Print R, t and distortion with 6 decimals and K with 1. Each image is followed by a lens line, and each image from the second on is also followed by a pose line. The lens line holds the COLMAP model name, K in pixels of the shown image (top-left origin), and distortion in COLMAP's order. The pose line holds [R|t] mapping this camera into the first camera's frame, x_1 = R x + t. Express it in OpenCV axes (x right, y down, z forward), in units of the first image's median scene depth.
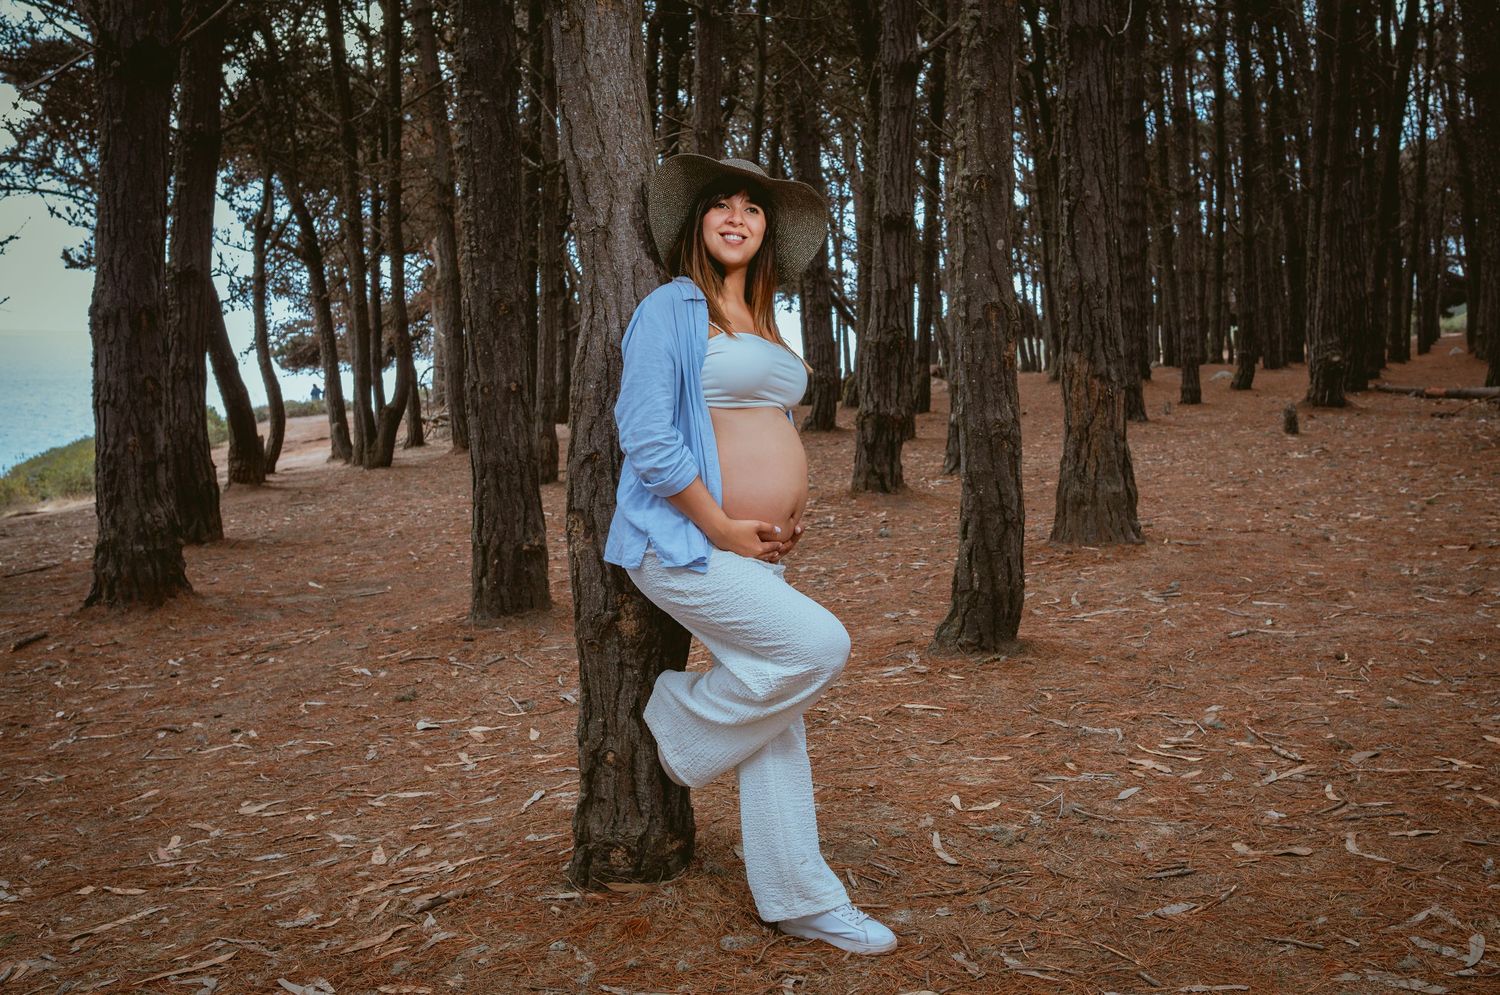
lens RADIAL K [[1454.5, 0, 812.3], [0, 1454.5, 415.3], [0, 0, 1]] dist [-0.080722, 0.099154]
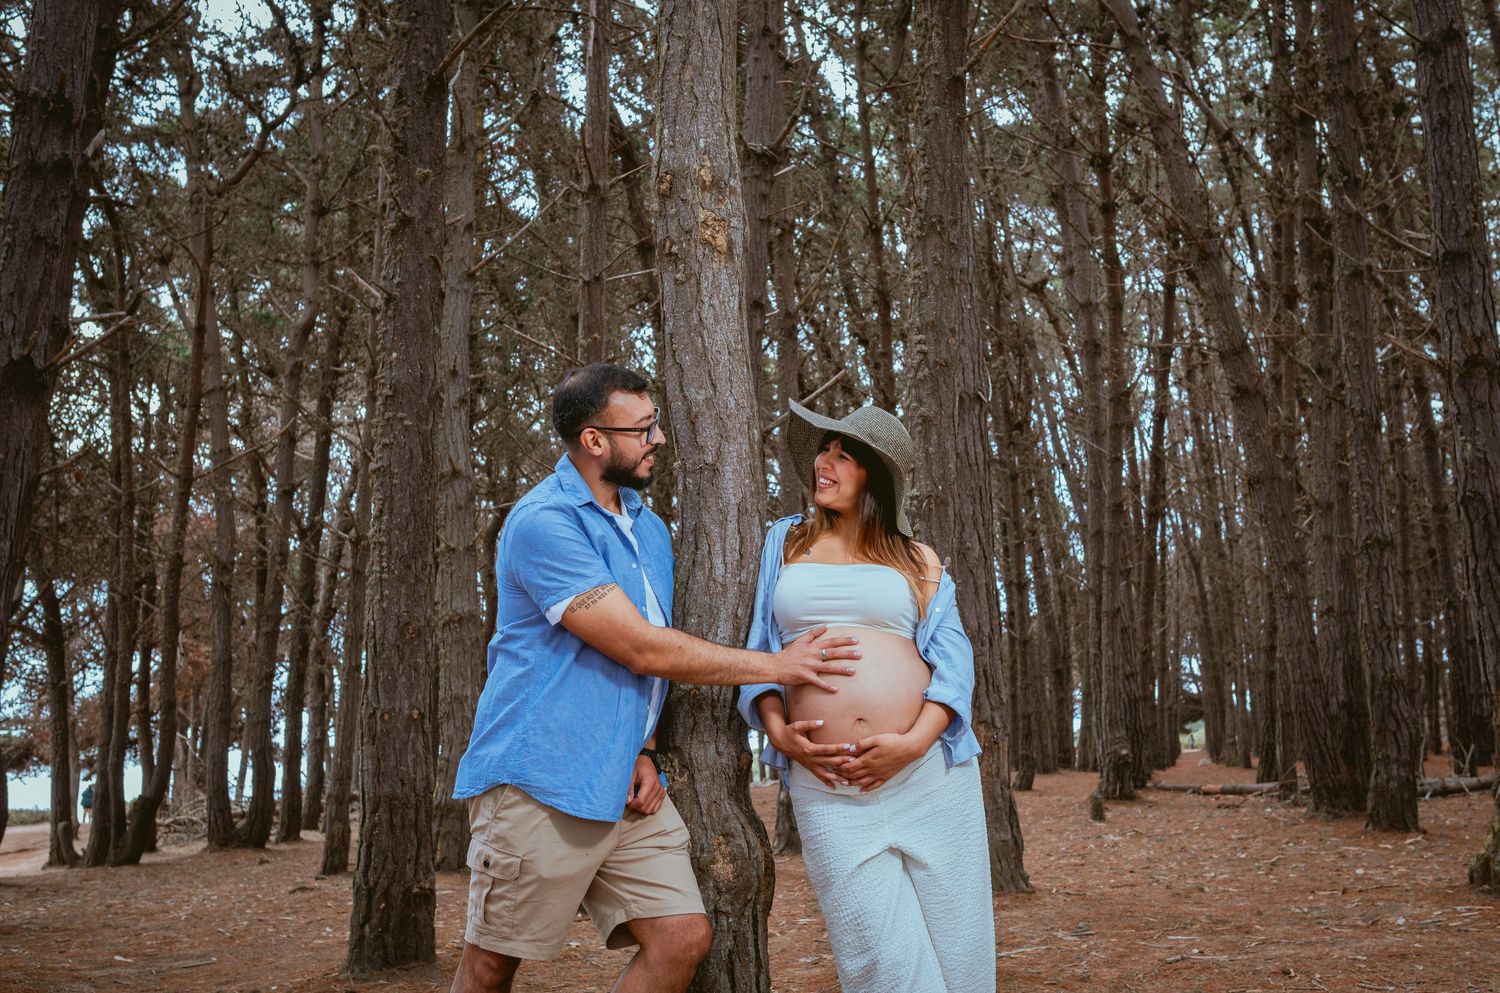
lens RADIAL K [[1454.5, 0, 812.3], [0, 1454.5, 414.3], [0, 0, 1]] dist [-0.080722, 0.099154]
pose [[0.985189, 0.045357, 0.165366, -0.112685], [0.003072, 0.959560, -0.281487, 0.058302], [-0.171446, 0.277825, 0.945209, -0.000416]]
